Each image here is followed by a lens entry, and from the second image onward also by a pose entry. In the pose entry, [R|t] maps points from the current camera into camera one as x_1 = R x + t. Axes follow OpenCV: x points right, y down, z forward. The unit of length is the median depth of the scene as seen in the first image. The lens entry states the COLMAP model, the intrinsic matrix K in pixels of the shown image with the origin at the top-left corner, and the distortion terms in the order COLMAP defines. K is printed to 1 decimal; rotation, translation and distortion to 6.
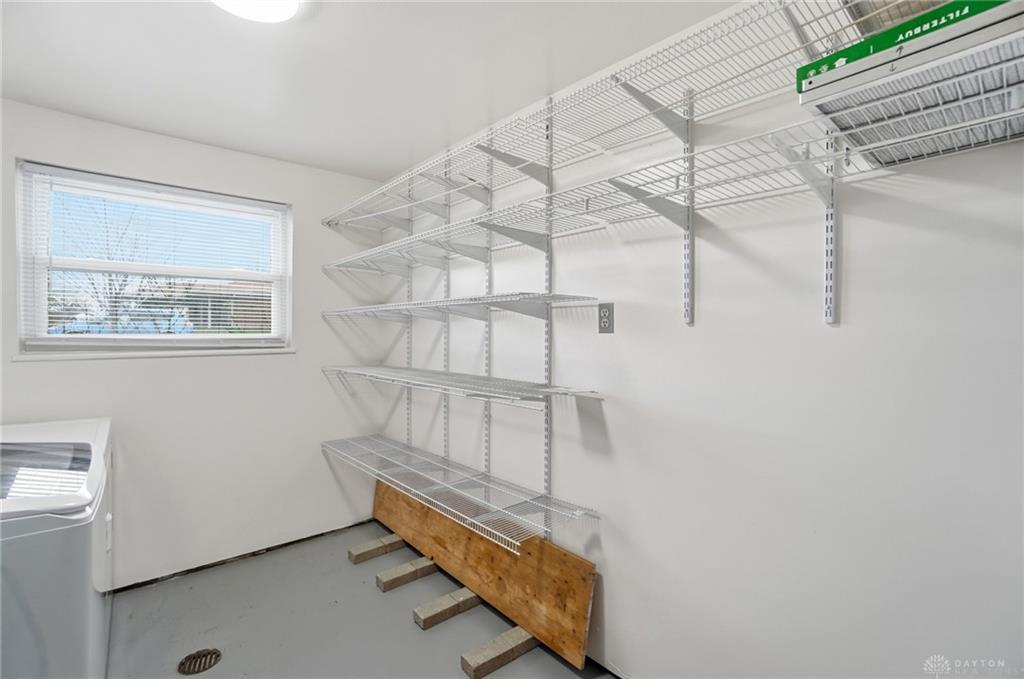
lens RADIAL K [[458.3, 0, 505.3], [0, 458.3, 338.5], [0, 0, 1]] dist [-0.057671, 0.019732]
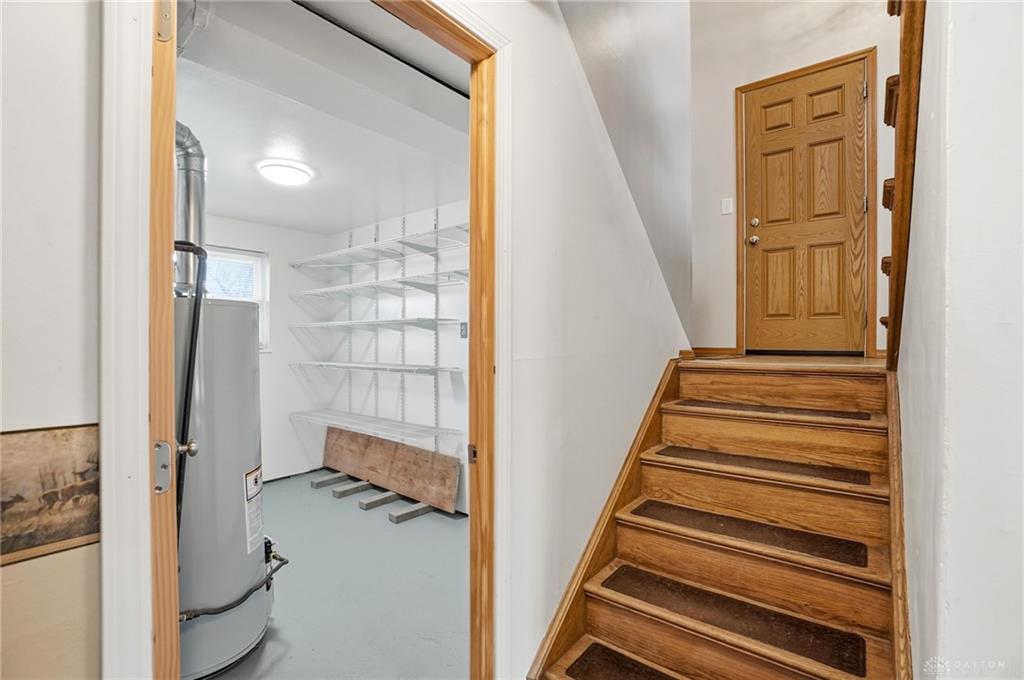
lens RADIAL K [[458.3, 0, 505.3], [0, 458.3, 339.0], [0, 0, 1]] dist [-0.057671, 0.019732]
pose [[0.983656, -0.005019, 0.179989, 0.031859], [0.007750, 0.999865, -0.014476, 0.016661], [-0.179892, 0.015635, 0.983562, -0.728818]]
